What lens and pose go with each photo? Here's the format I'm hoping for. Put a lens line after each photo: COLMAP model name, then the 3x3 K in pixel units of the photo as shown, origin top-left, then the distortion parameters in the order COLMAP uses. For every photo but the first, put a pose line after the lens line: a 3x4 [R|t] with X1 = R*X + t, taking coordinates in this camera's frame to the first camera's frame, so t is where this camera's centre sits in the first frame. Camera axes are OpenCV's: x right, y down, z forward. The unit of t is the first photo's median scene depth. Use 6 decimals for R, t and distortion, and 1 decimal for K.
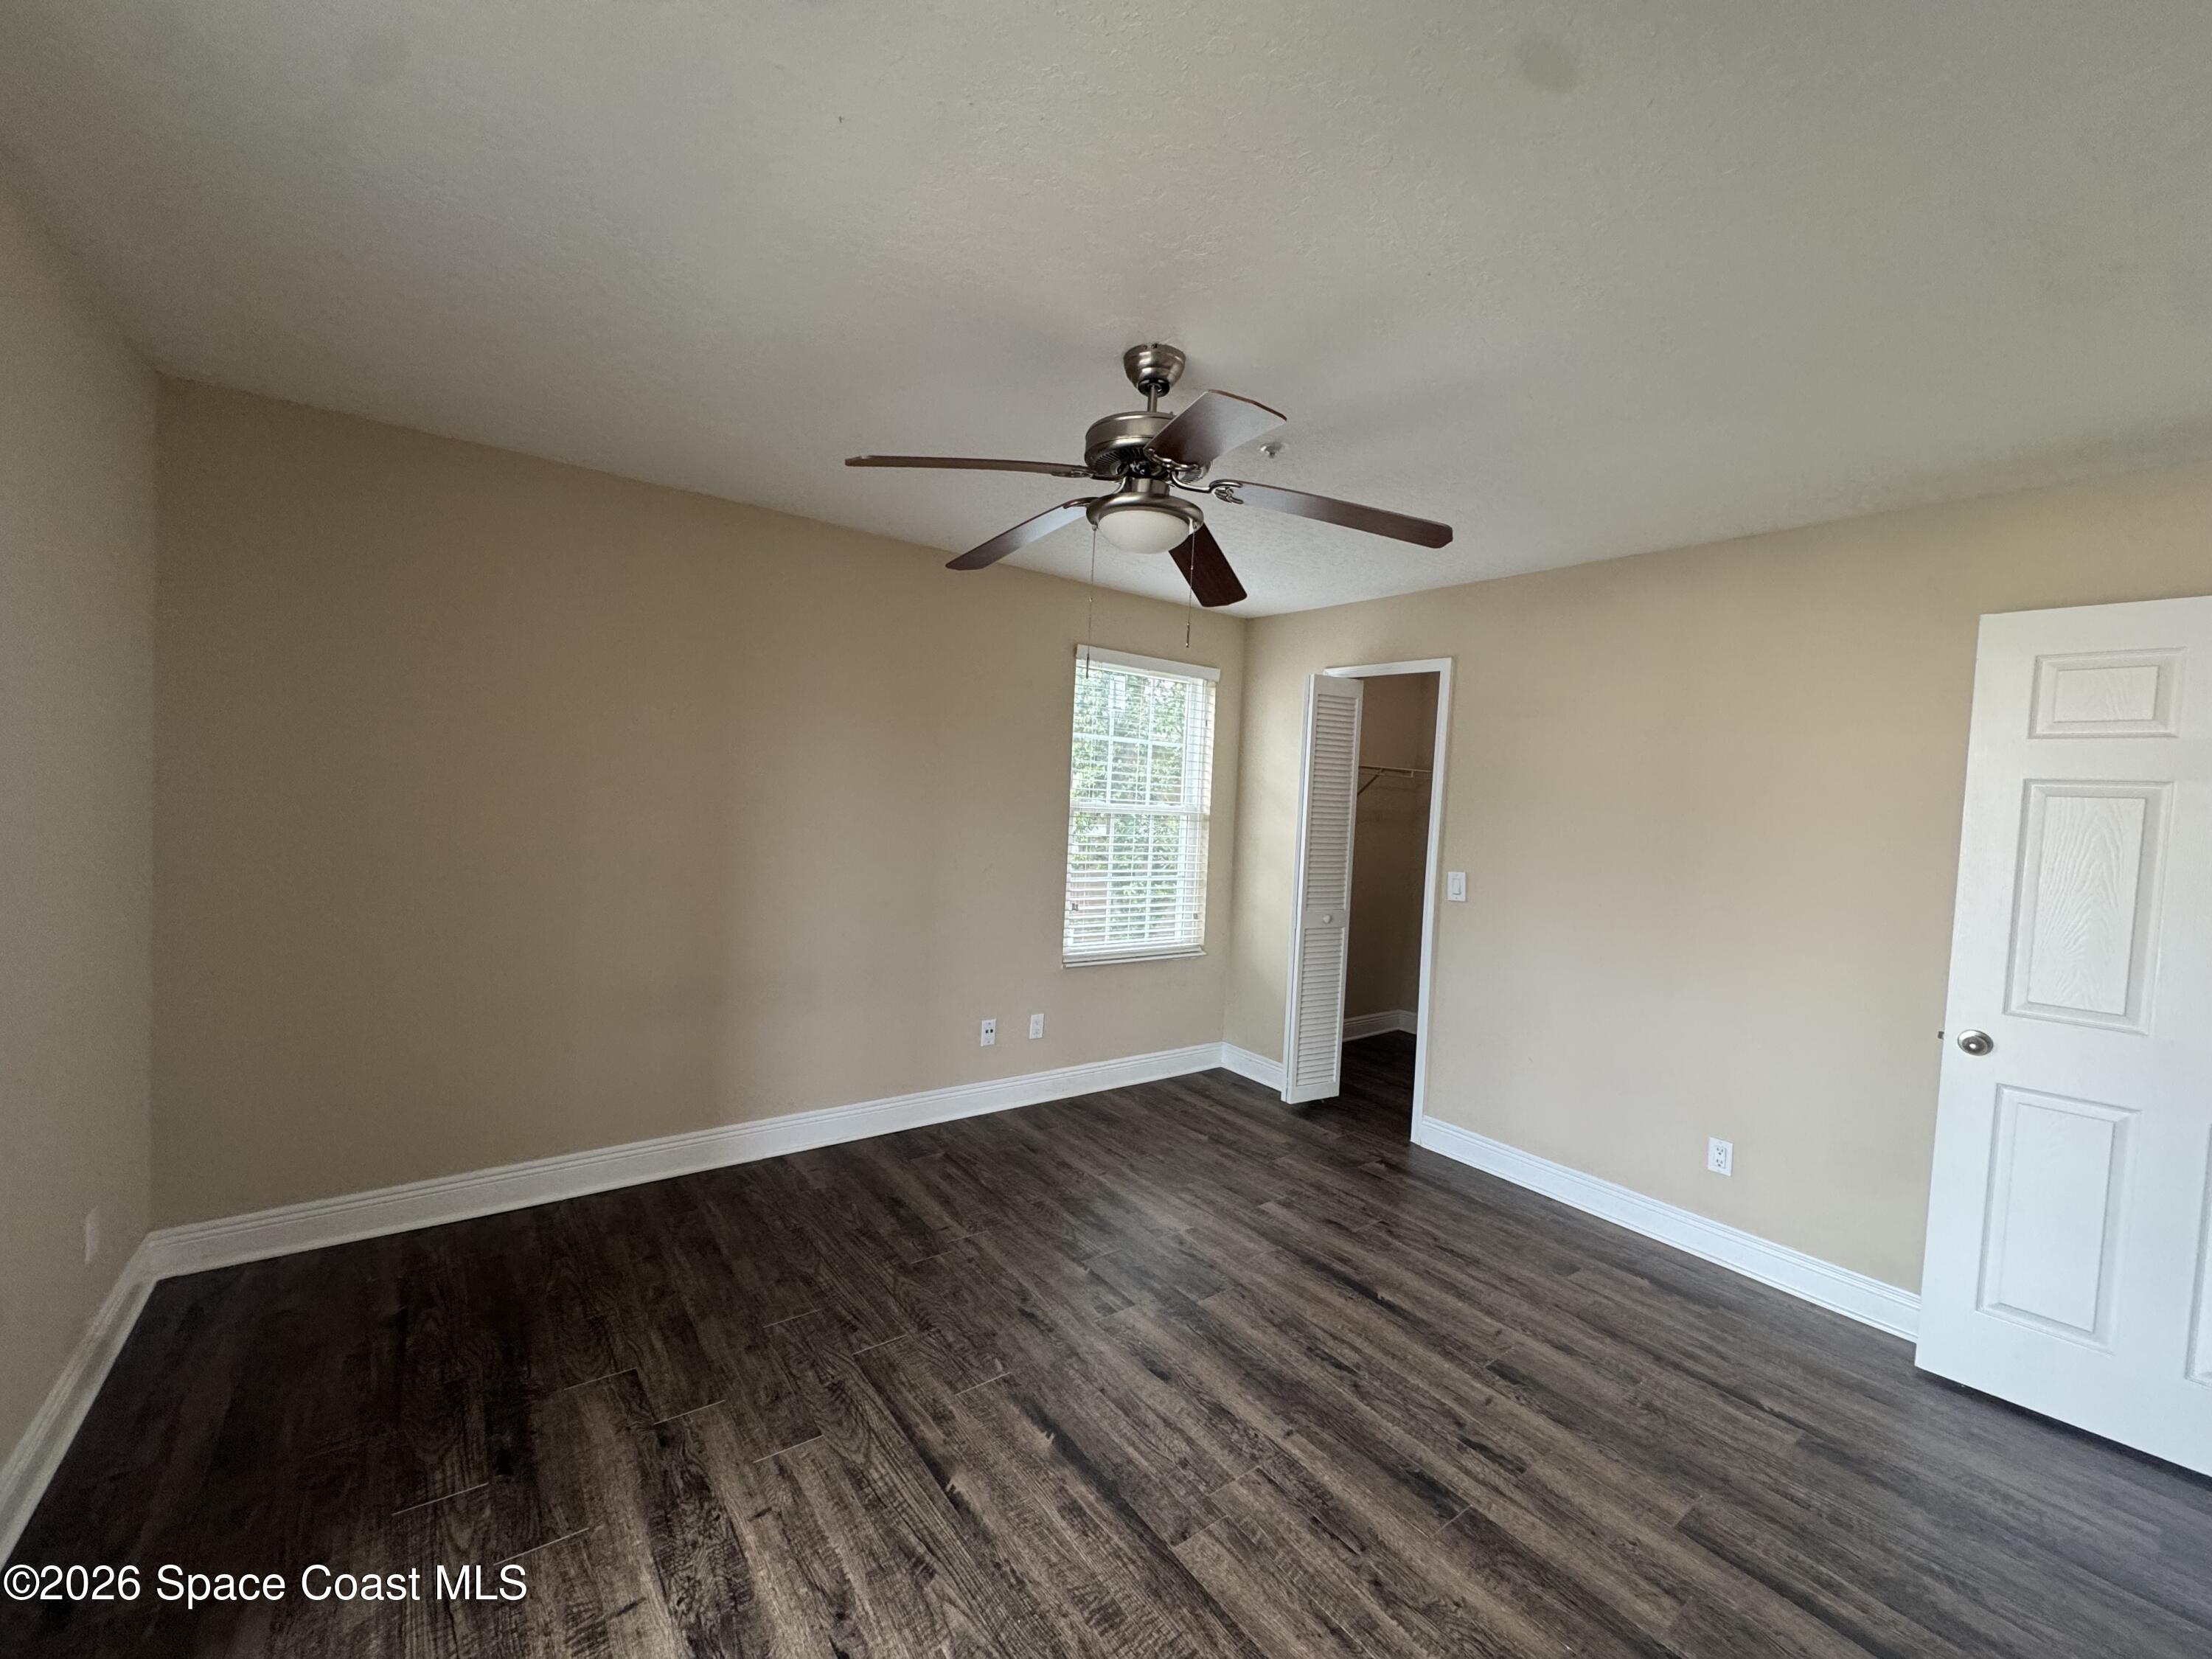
lens RADIAL K [[883.8, 0, 1101.3], [0, 883.8, 830.3], [0, 0, 1]] dist [-0.003129, -0.000072]
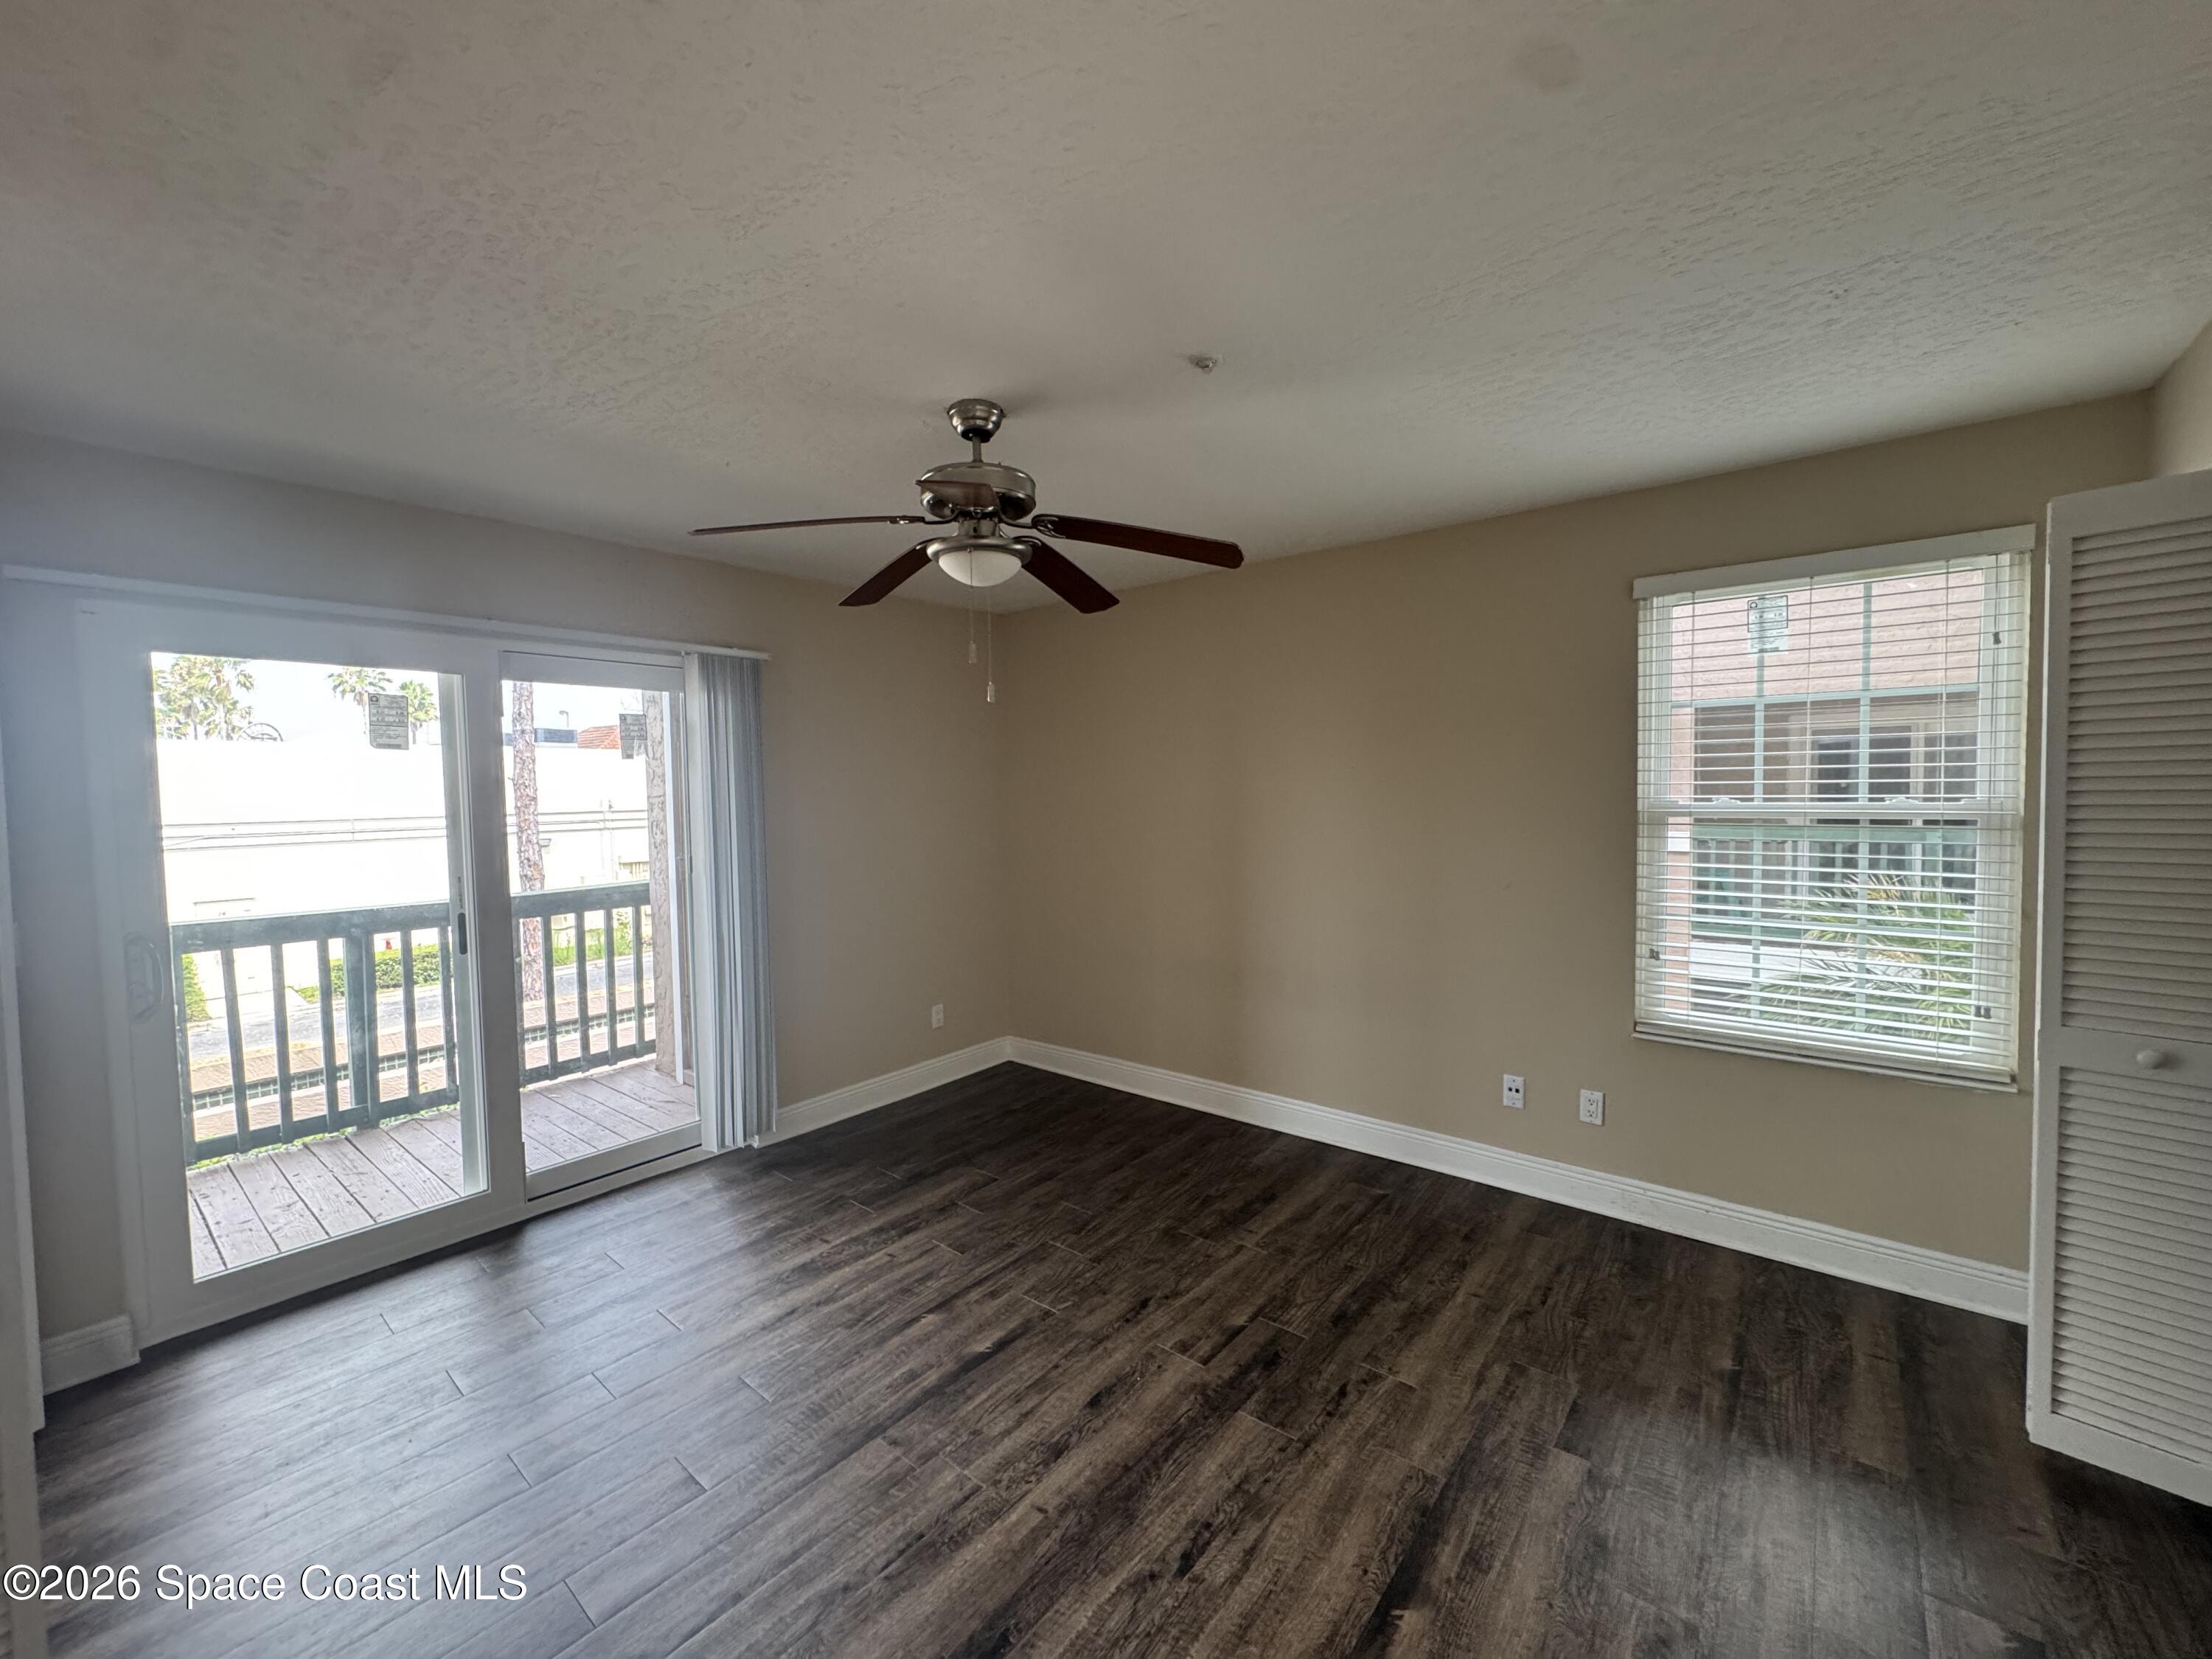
lens RADIAL K [[883.8, 0, 1101.3], [0, 883.8, 830.3], [0, 0, 1]] dist [-0.003129, -0.000072]
pose [[0.232559, -0.009466, -0.972536, 0.966715], [-0.013320, 0.999828, -0.012917, 0.008443], [0.972491, 0.015958, 0.232392, 0.741363]]
